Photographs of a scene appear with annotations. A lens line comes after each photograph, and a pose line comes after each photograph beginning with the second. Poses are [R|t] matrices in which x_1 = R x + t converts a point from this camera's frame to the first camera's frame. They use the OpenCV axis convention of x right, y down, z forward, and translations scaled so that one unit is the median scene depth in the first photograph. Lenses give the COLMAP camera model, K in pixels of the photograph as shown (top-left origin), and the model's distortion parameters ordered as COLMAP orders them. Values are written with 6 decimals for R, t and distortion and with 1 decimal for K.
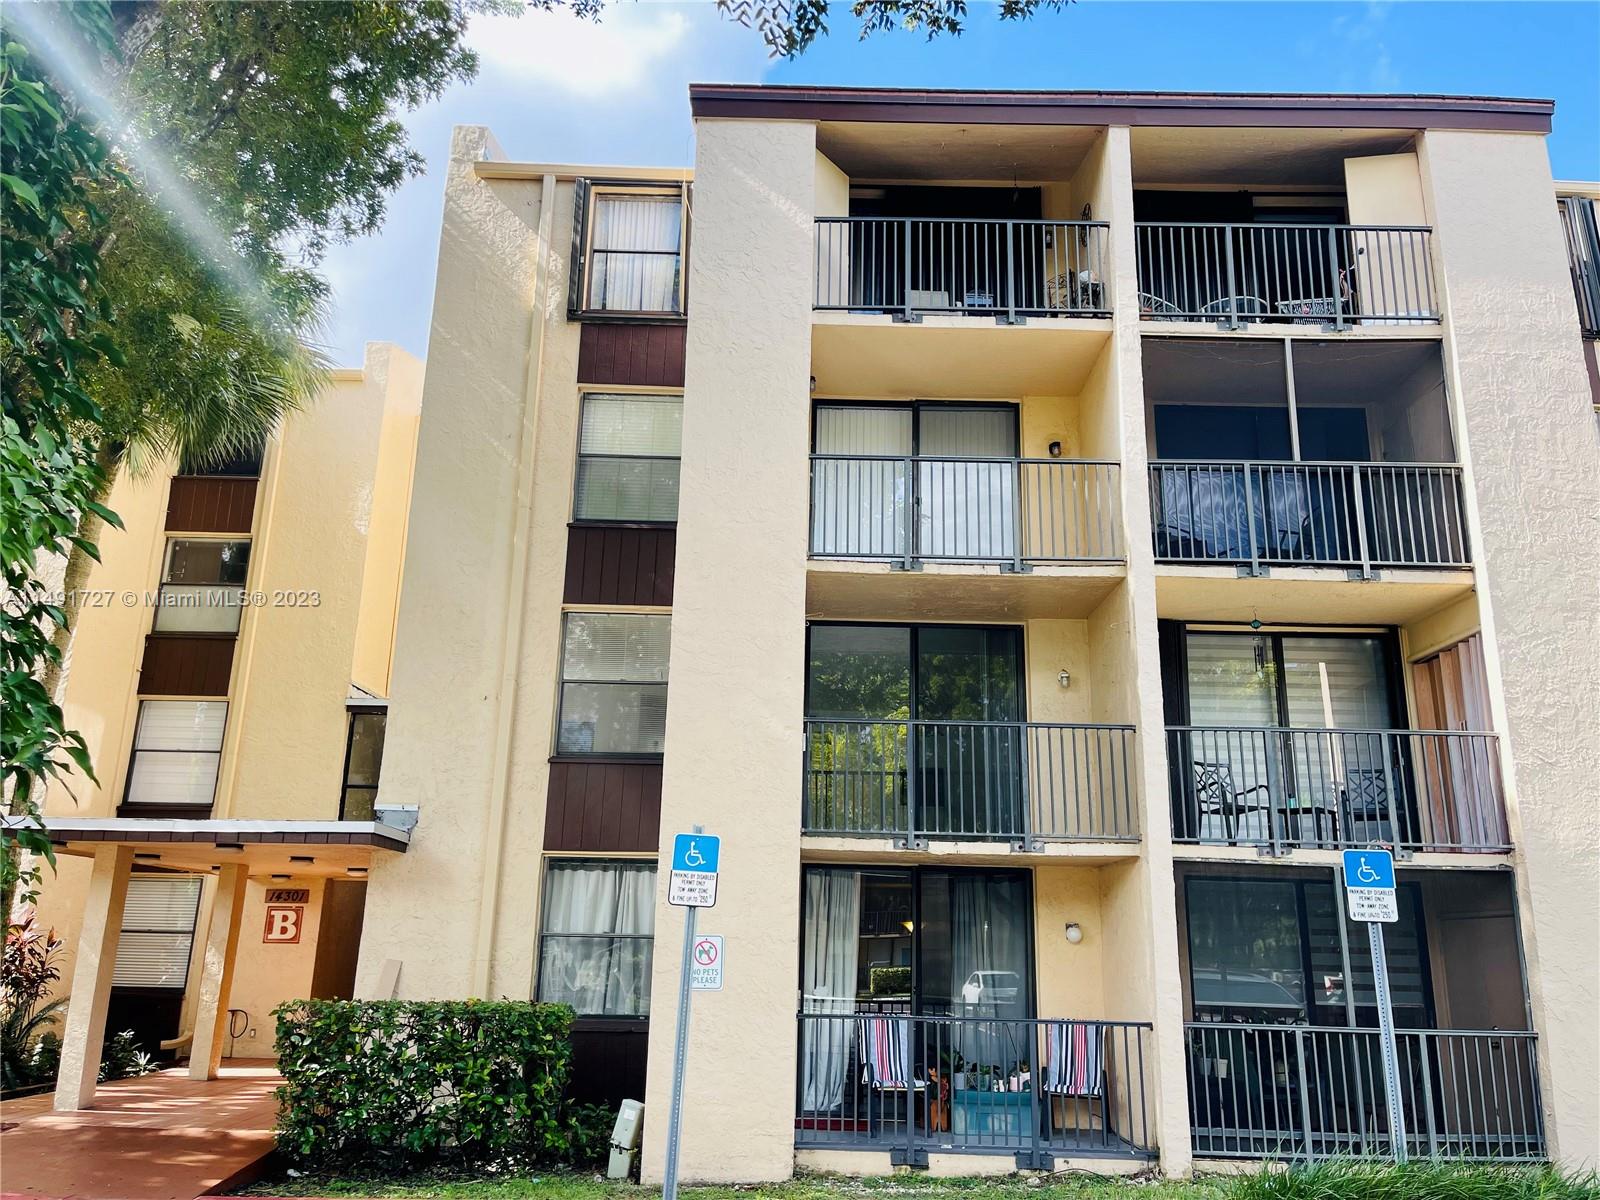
lens RADIAL K [[1216.2, 0, 800.0], [0, 1216.2, 600.0], [0, 0, 1]] dist [0.079572, -0.109237]
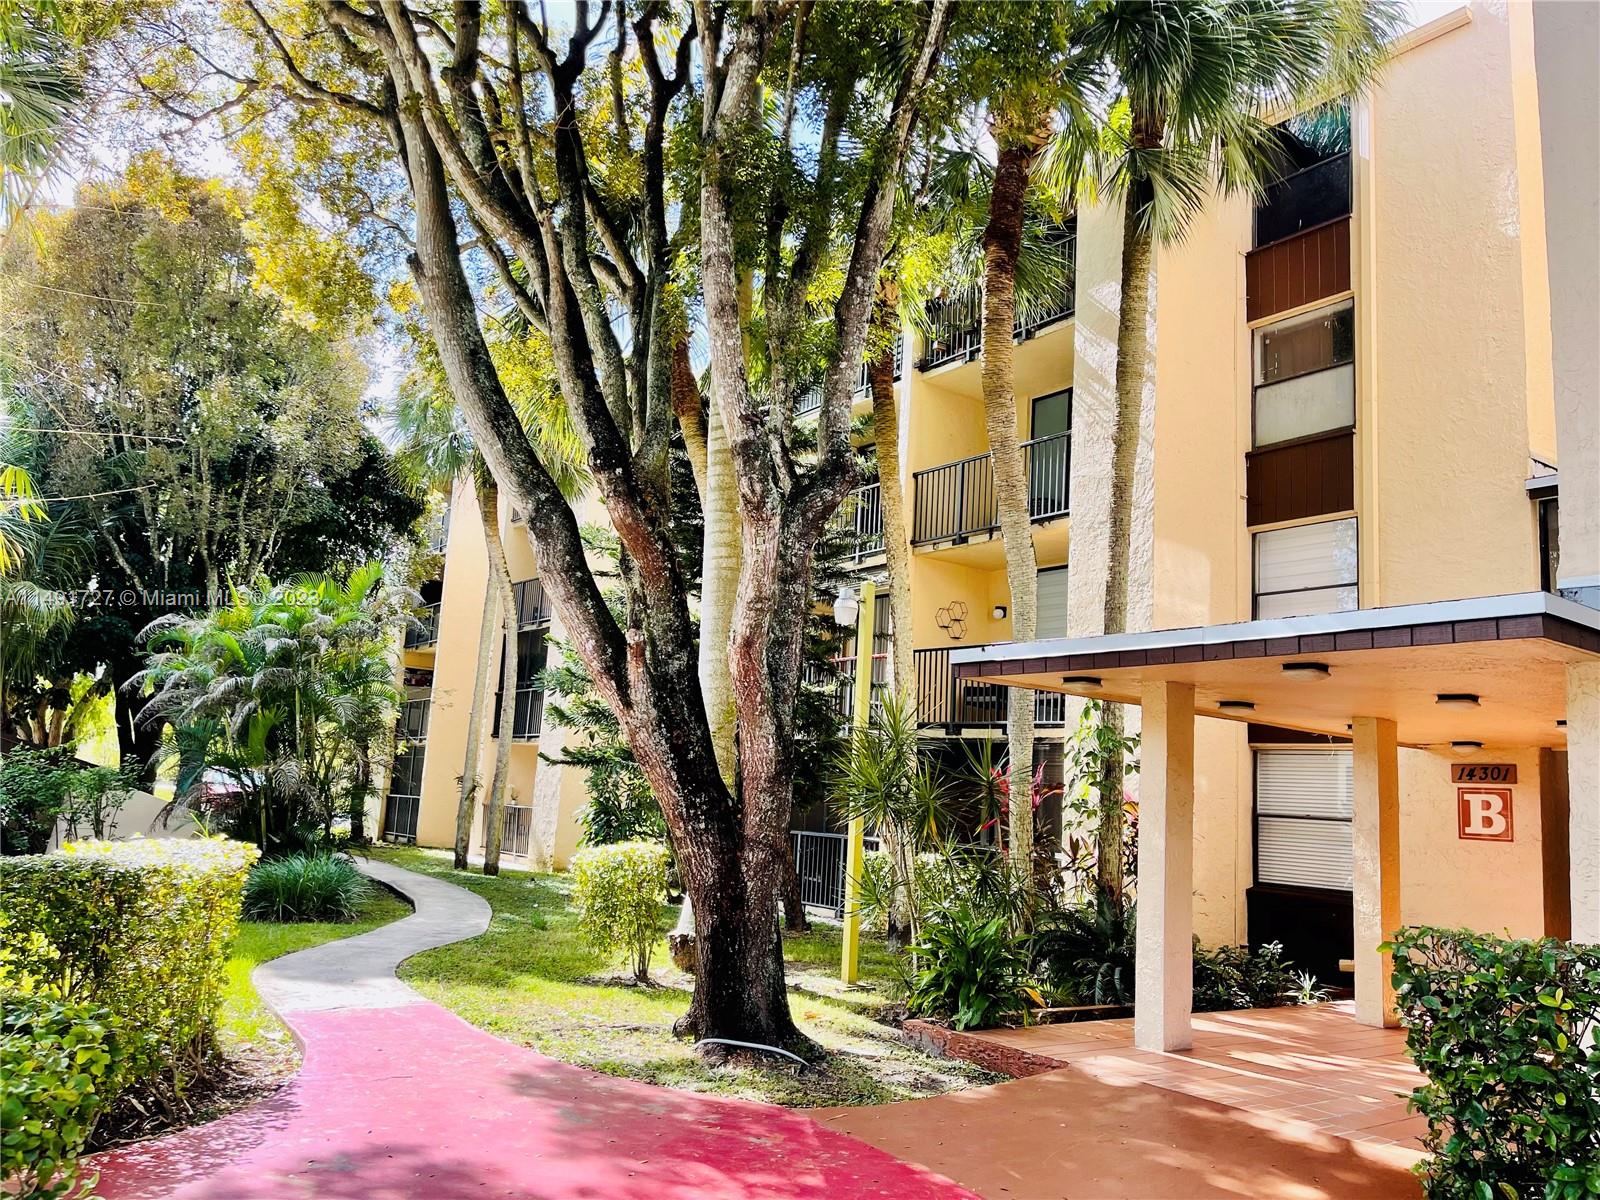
lens RADIAL K [[1220.4, 0, 793.3], [0, 1220.4, 608.4], [0, 0, 1]] dist [0.058219, -0.093530]
pose [[0.586635, -0.113743, -0.801824, -0.092517], [0.174199, 0.984634, -0.012227, 0.104703], [0.790894, -0.132505, 0.597435, 0.340804]]
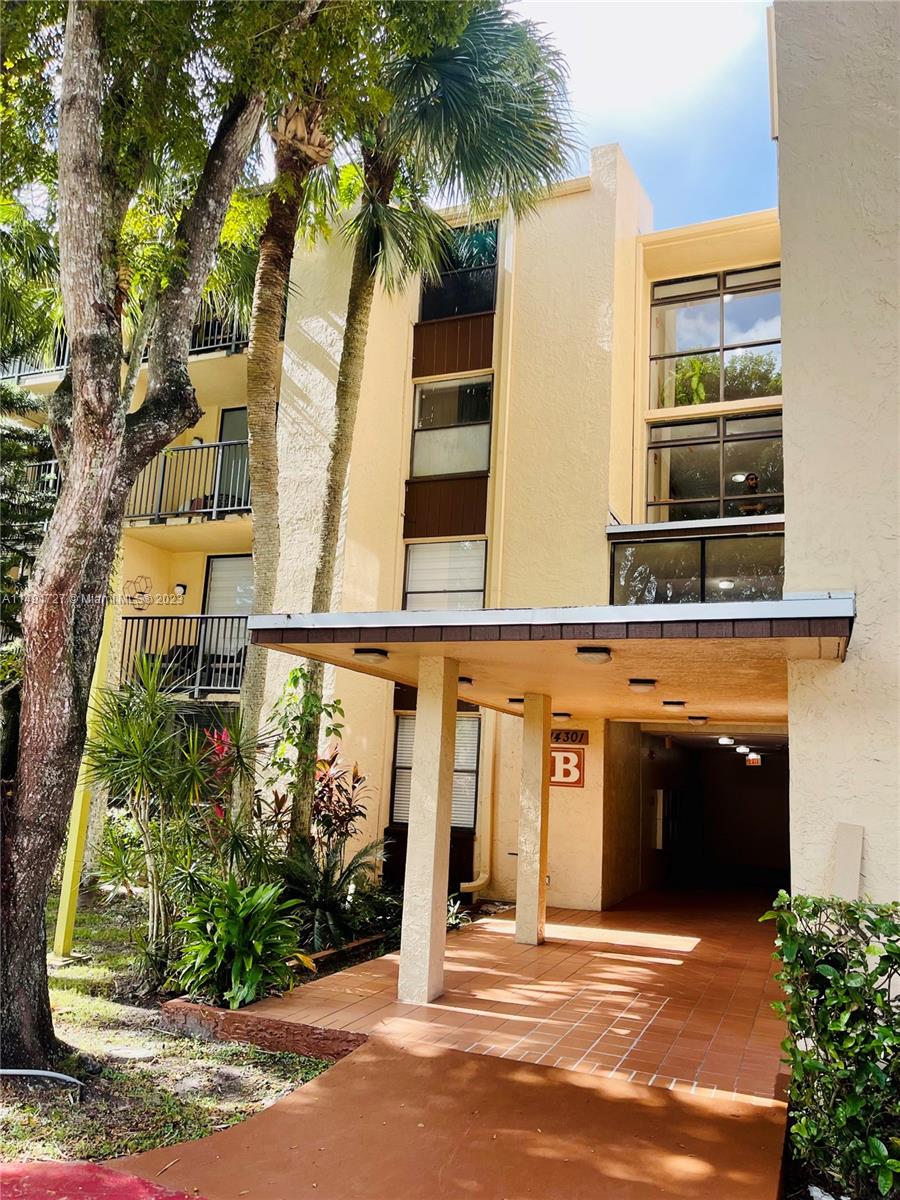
lens RADIAL K [[912.2, 0, 450.0], [0, 912.2, 600.0], [0, 0, 1]] dist [0.079572, -0.109237]
pose [[0.924639, -0.046564, -0.377987, -0.266400], [0.072569, 0.995855, 0.054840, 0.106579], [0.373867, -0.078137, 0.924185, 0.383956]]
